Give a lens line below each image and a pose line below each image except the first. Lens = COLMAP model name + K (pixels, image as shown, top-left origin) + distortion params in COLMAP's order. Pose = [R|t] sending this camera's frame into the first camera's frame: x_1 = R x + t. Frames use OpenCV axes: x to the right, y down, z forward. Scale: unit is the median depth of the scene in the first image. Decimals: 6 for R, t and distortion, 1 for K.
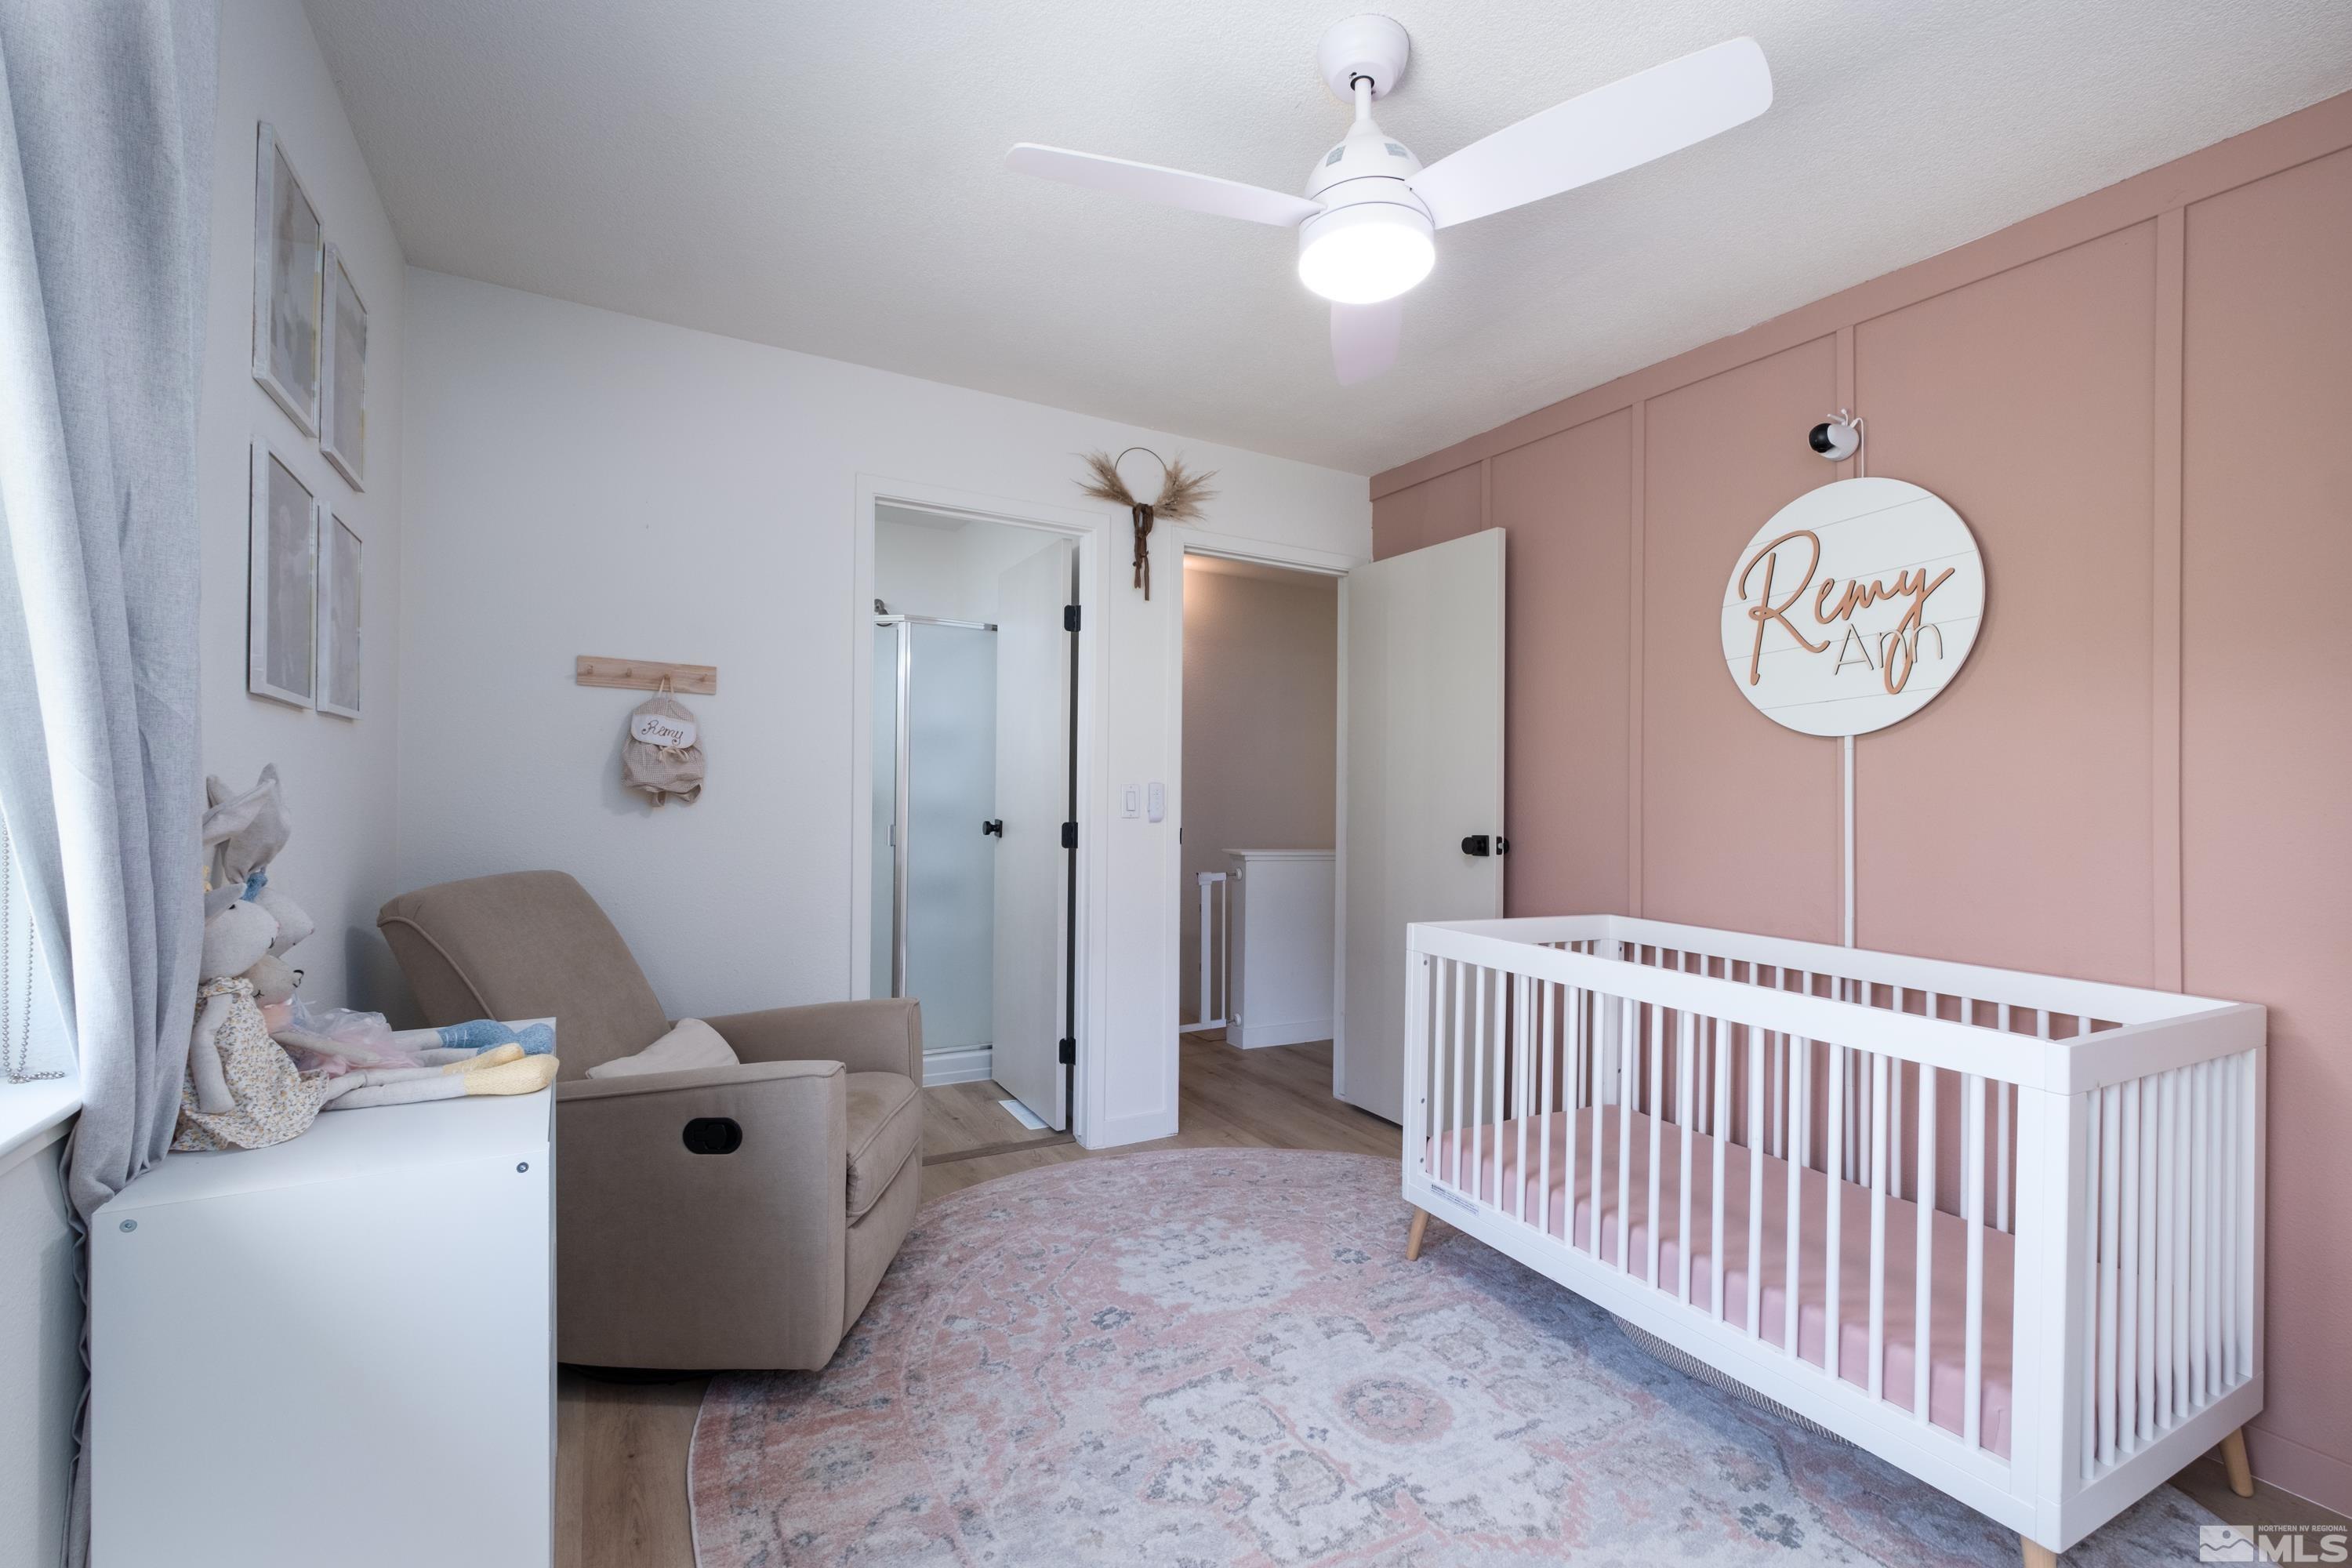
lens RADIAL K [[1015.8, 0, 1173.7], [0, 1015.8, 782.7], [0, 0, 1]] dist [-0.004738, 0.000034]
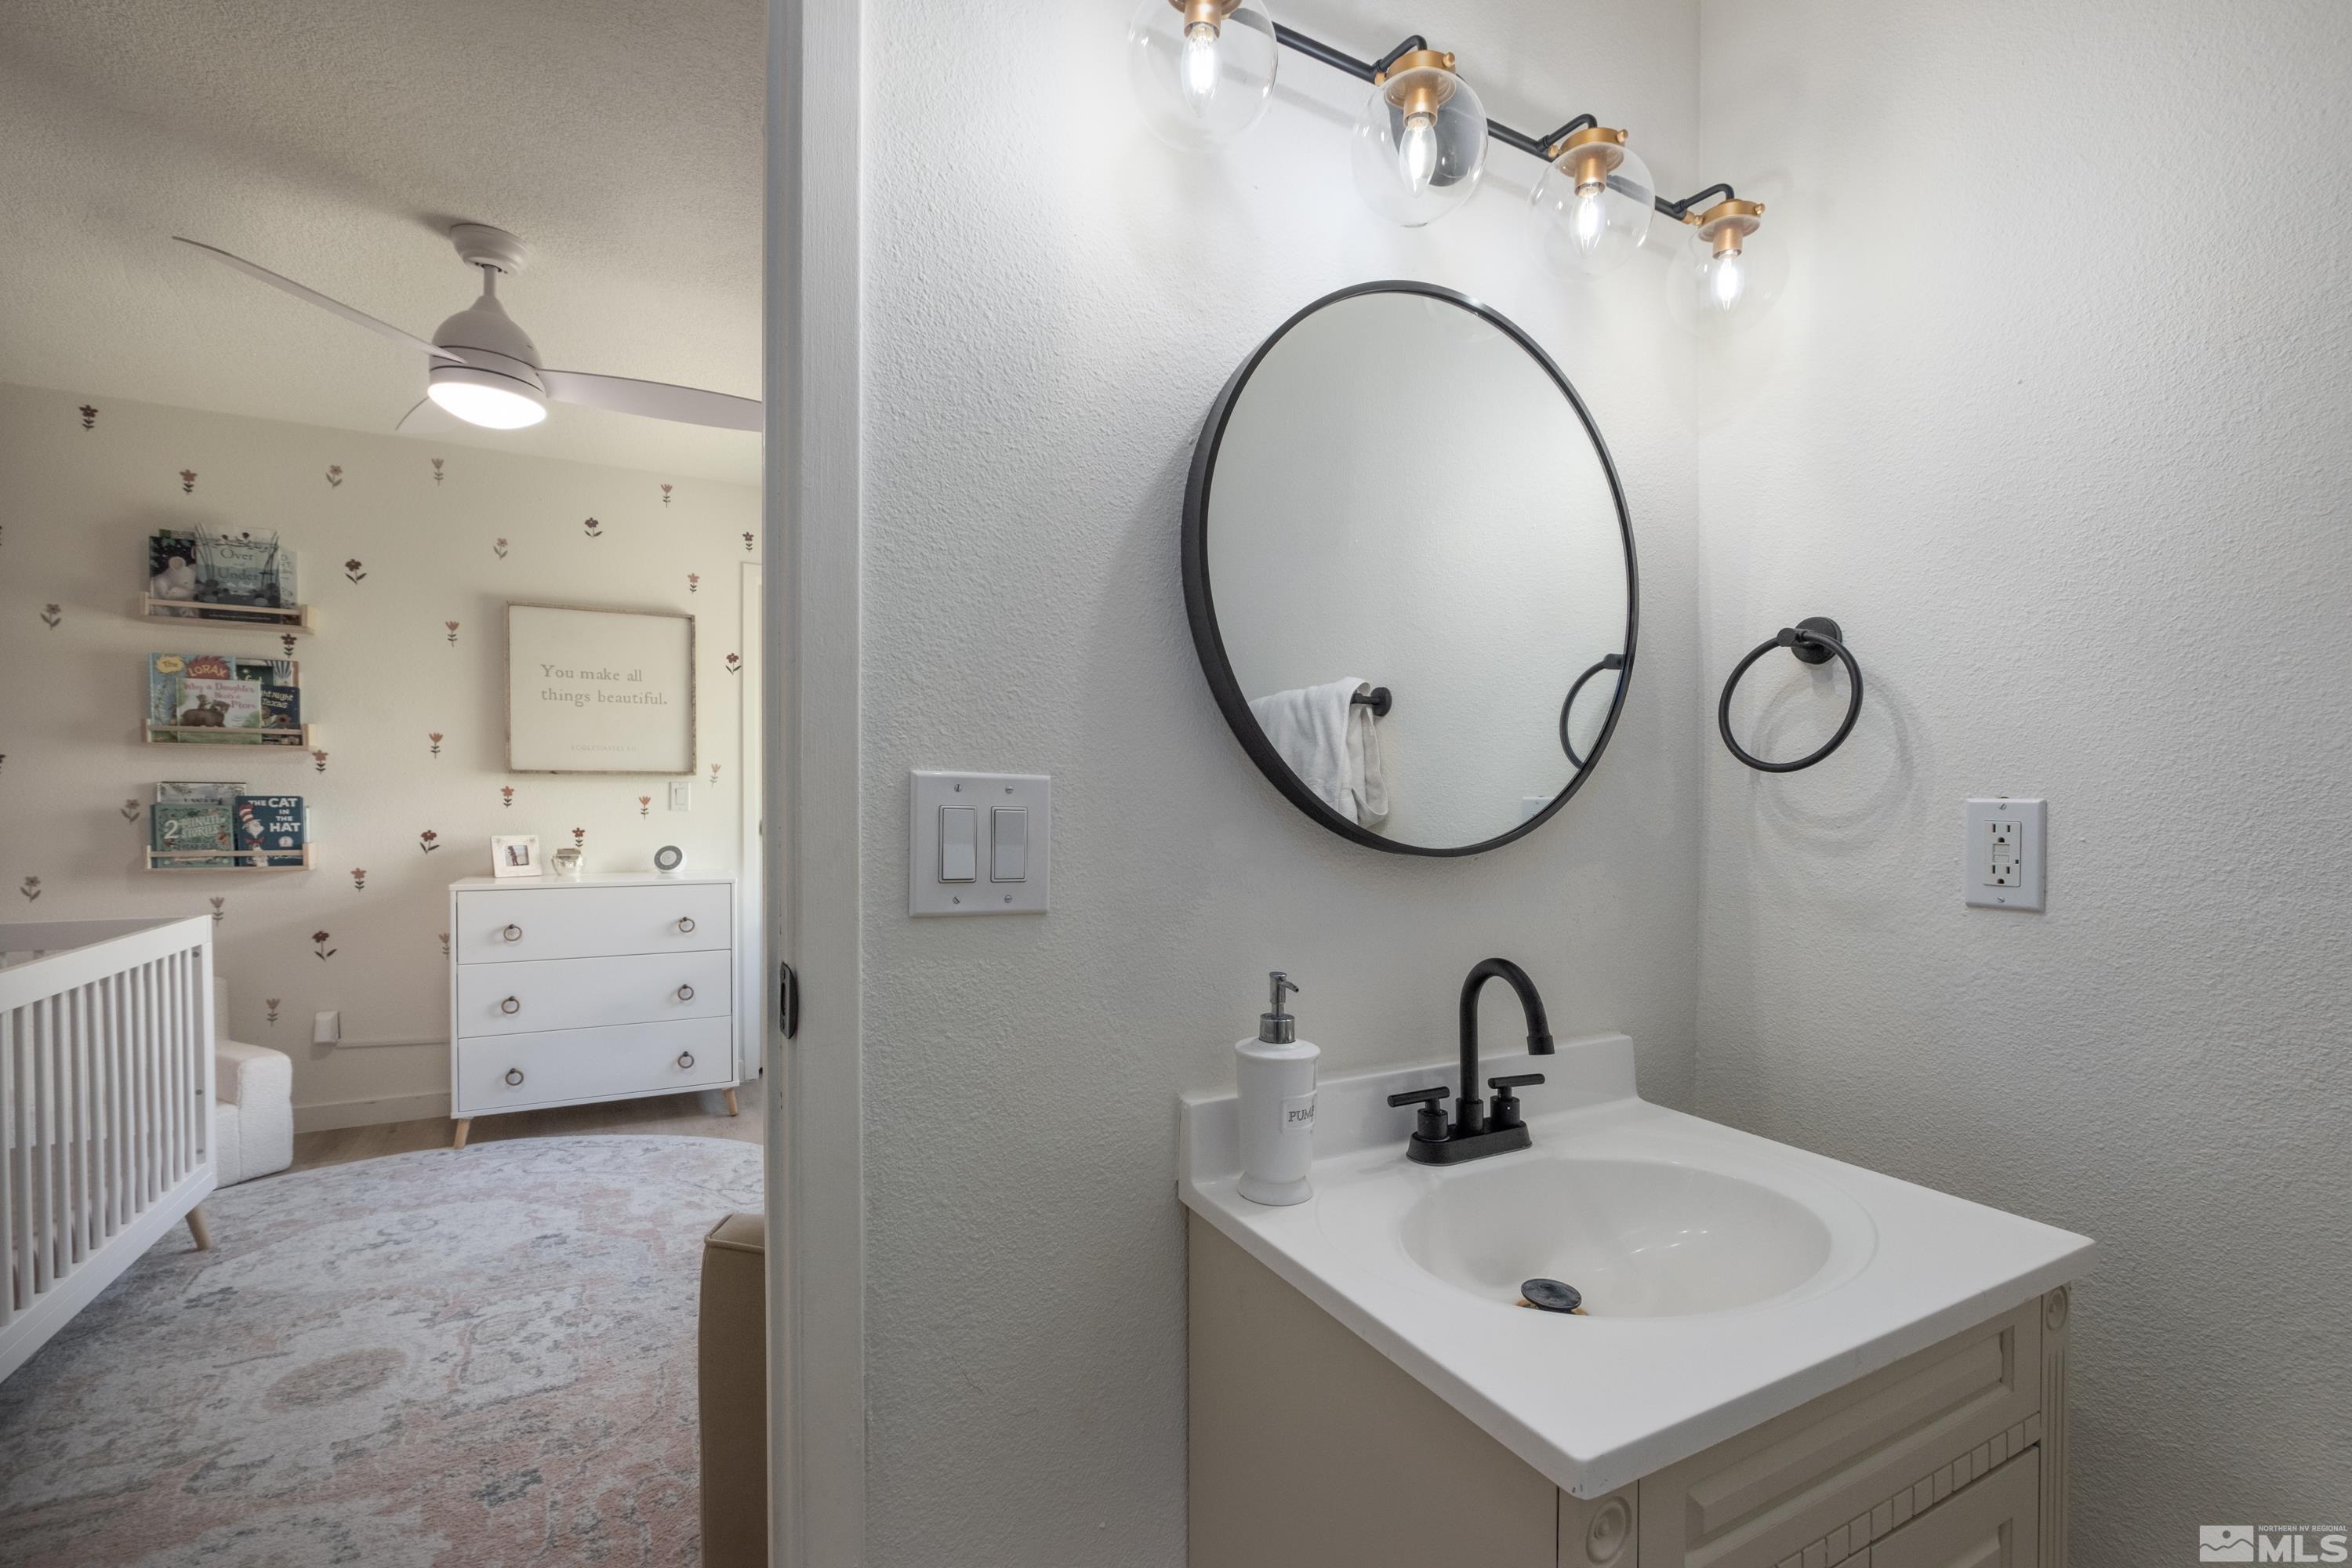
lens RADIAL K [[1015.8, 0, 1159.7], [0, 1015.8, 805.2], [0, 0, 1]] dist [-0.004738, 0.000034]
pose [[-0.998881, -0.035538, 0.031216, -0.678440], [-0.035243, 0.999329, 0.009941, -0.013544], [-0.031549, 0.008830, -0.999463, 2.128370]]
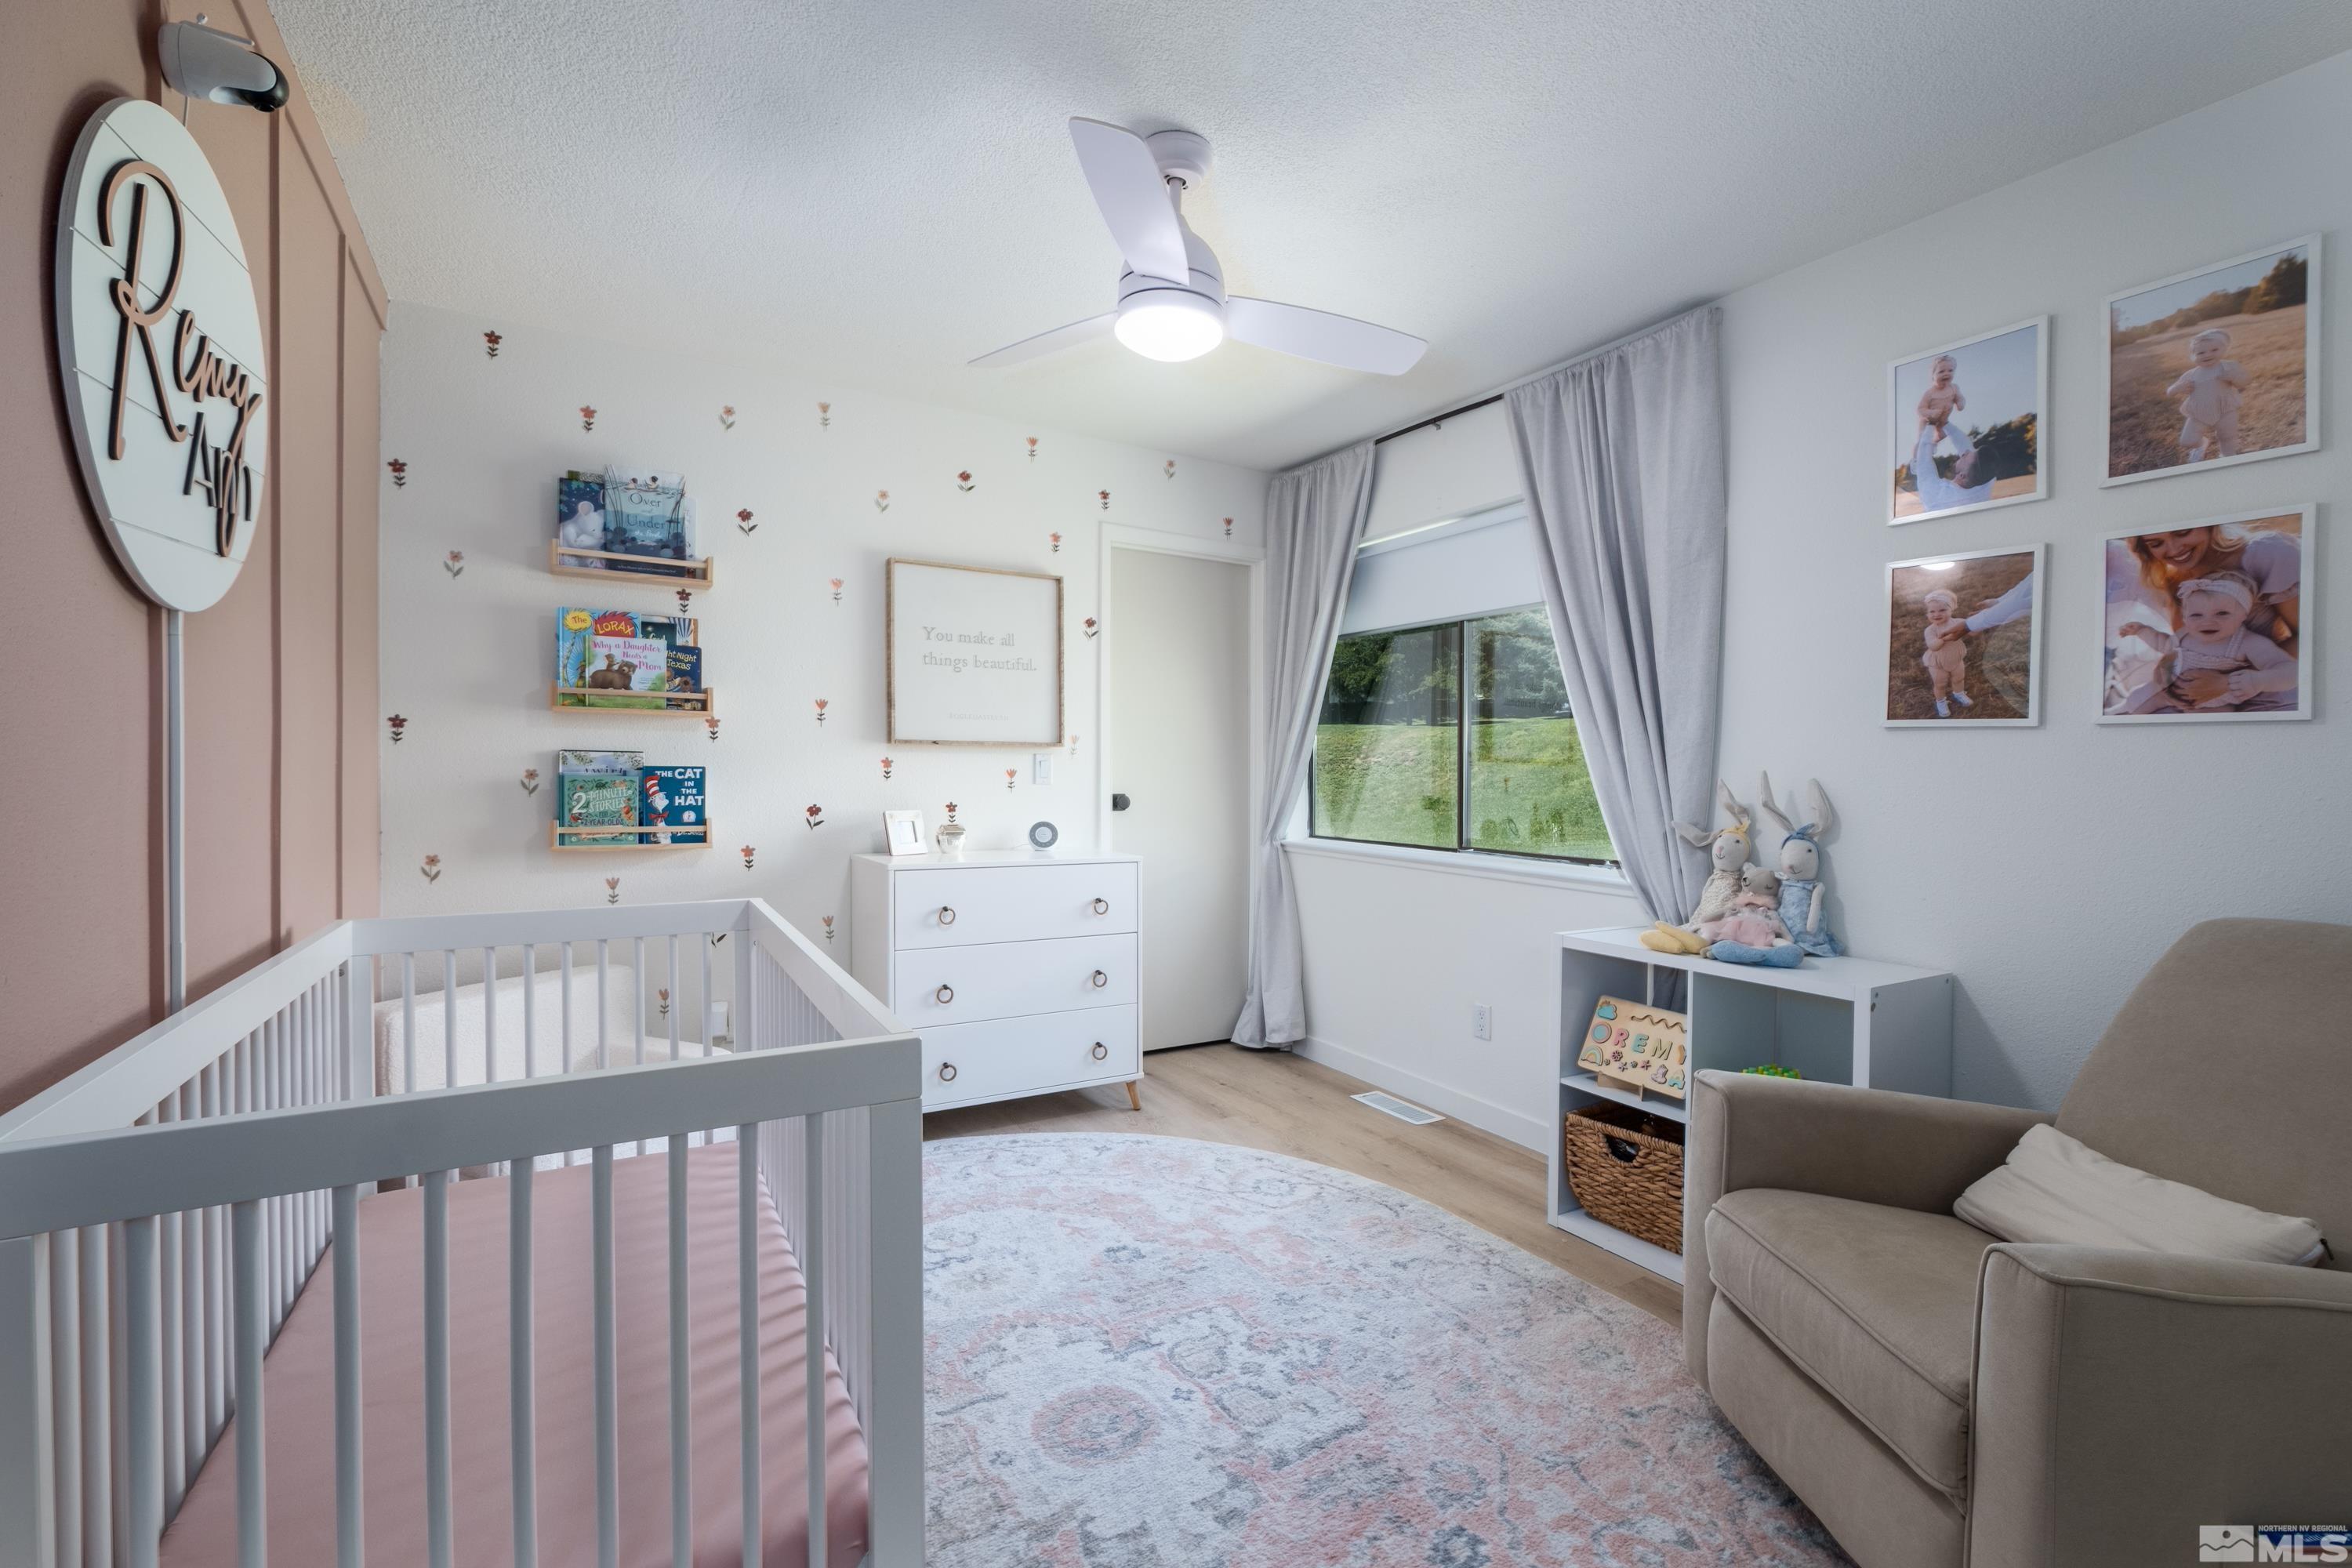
lens RADIAL K [[1015.8, 0, 1172.3], [0, 1015.8, 780.5], [0, 0, 1]] dist [-0.004738, 0.000034]
pose [[-0.999024, -0.040014, -0.018706, 0.199248], [-0.040155, 0.999167, 0.007245, 0.023103], [0.018400, 0.007989, -0.999799, 2.035414]]
